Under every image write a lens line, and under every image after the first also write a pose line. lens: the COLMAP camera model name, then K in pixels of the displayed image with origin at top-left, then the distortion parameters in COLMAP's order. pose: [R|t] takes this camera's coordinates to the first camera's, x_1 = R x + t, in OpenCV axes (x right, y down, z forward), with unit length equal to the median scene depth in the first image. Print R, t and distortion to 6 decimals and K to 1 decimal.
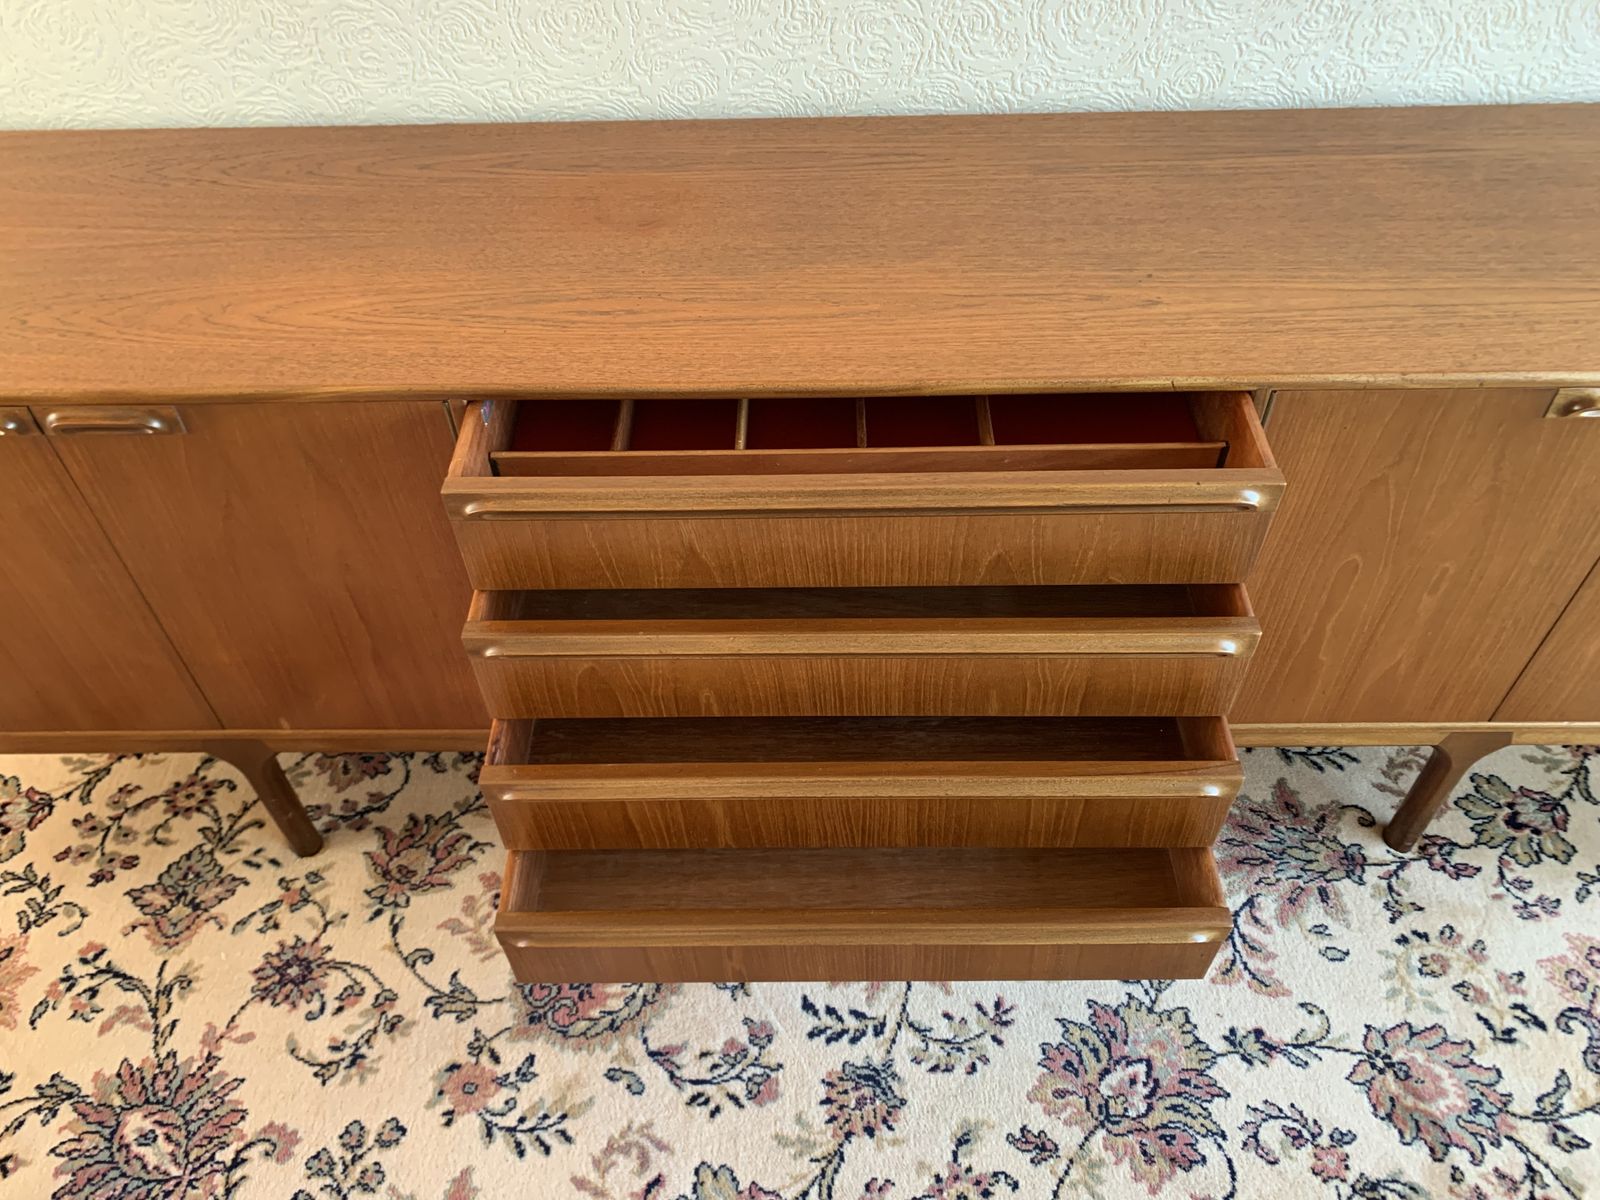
lens RADIAL K [[1240.0, 0, 785.4], [0, 1240.0, 591.4], [0, 0, 1]] dist [0.006970, -0.004503]
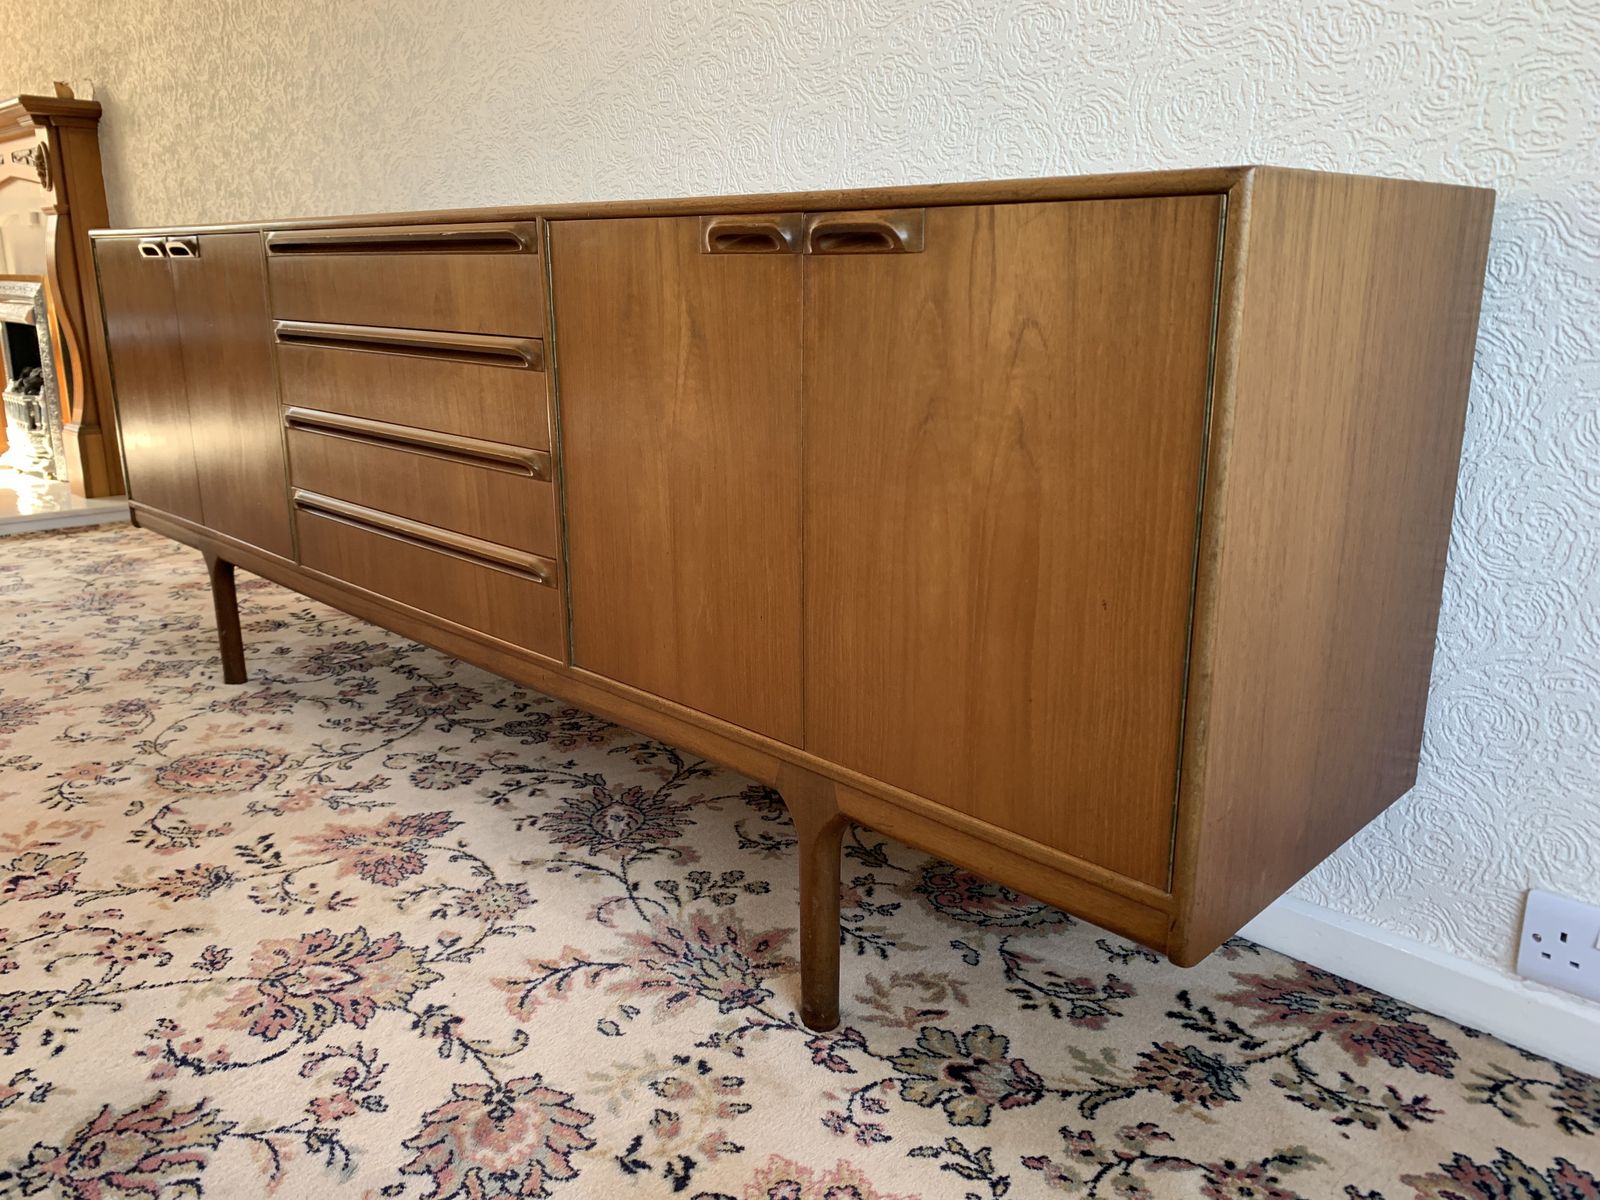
lens RADIAL K [[1240.0, 0, 786.8], [0, 1240.0, 587.3], [0, 0, 1]] dist [0.006970, -0.004503]
pose [[0.712467, 0.200315, -0.672506, 1.044578], [-0.526555, 0.786107, -0.323691, 0.278997], [0.463822, 0.584731, 0.665552, 0.372100]]
